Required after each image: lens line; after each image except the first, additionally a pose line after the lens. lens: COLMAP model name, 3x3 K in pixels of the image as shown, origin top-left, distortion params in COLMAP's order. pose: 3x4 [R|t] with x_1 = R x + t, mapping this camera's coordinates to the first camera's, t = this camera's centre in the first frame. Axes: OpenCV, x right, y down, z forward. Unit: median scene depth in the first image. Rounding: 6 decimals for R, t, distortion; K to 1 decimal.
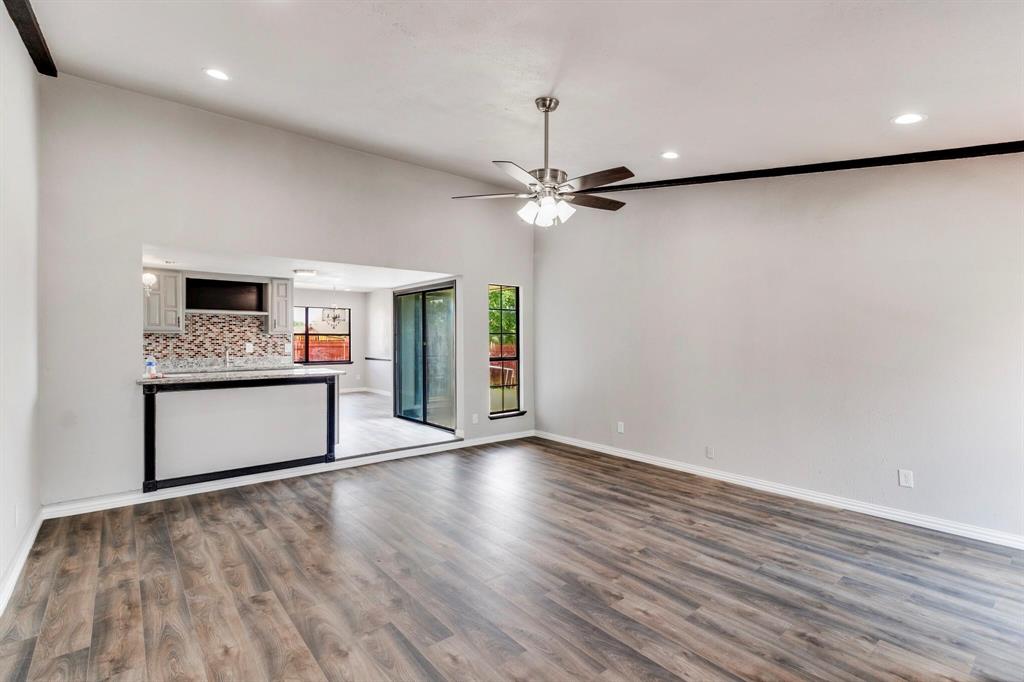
lens RADIAL K [[478.9, 0, 507.4], [0, 478.9, 334.0], [0, 0, 1]] dist [0.000111, 0.000862]
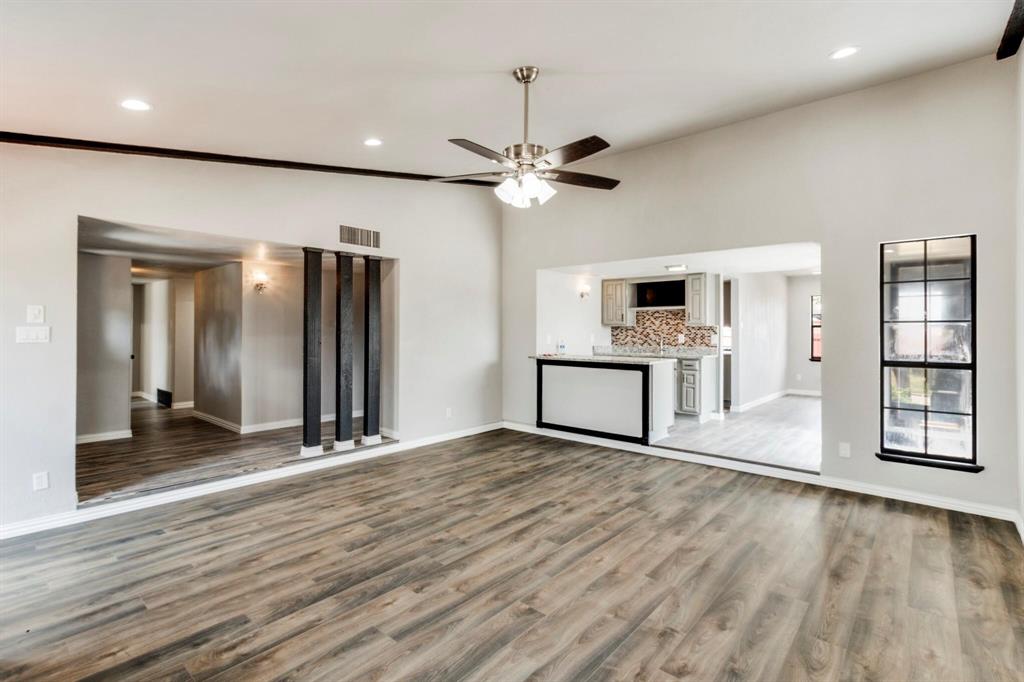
lens RADIAL K [[478.9, 0, 508.7], [0, 478.9, 327.7], [0, 0, 1]] dist [0.000111, 0.000862]
pose [[0.167183, -0.005295, -0.985912, 0.902523], [0.005721, 0.999974, -0.004401, 0.011028], [0.985909, -0.004904, 0.167209, 0.745539]]
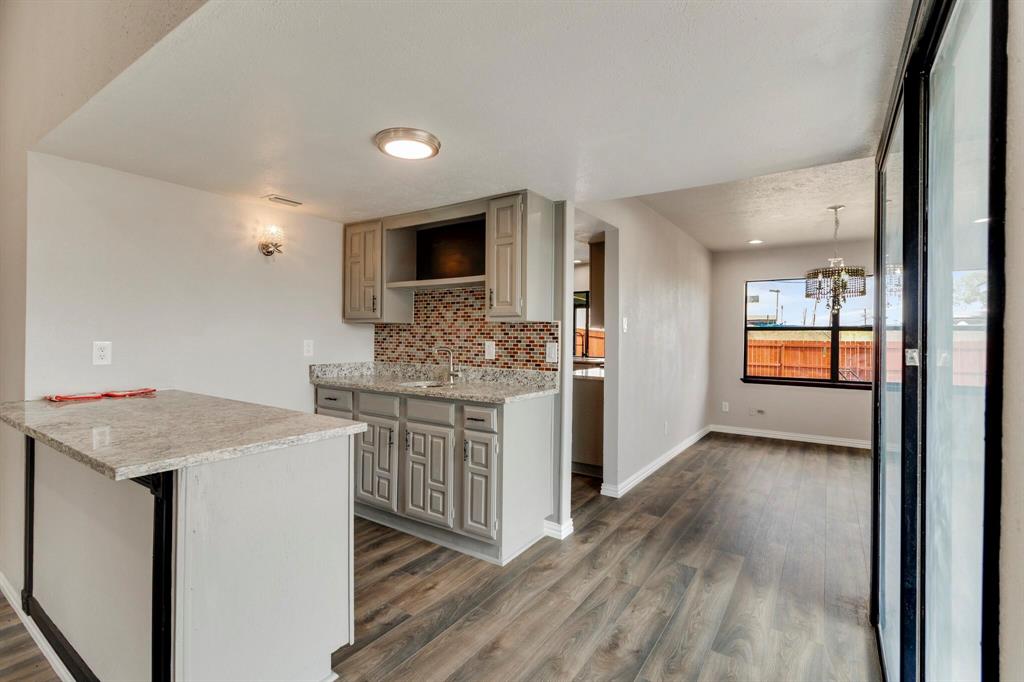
lens RADIAL K [[478.9, 0, 503.2], [0, 478.9, 338.0], [0, 0, 1]] dist [0.000111, 0.000862]
pose [[0.284104, 0.007583, -0.958764, -0.084074], [0.000023, 0.999969, 0.007915, 0.022050], [0.958794, -0.002271, 0.284095, 1.565912]]
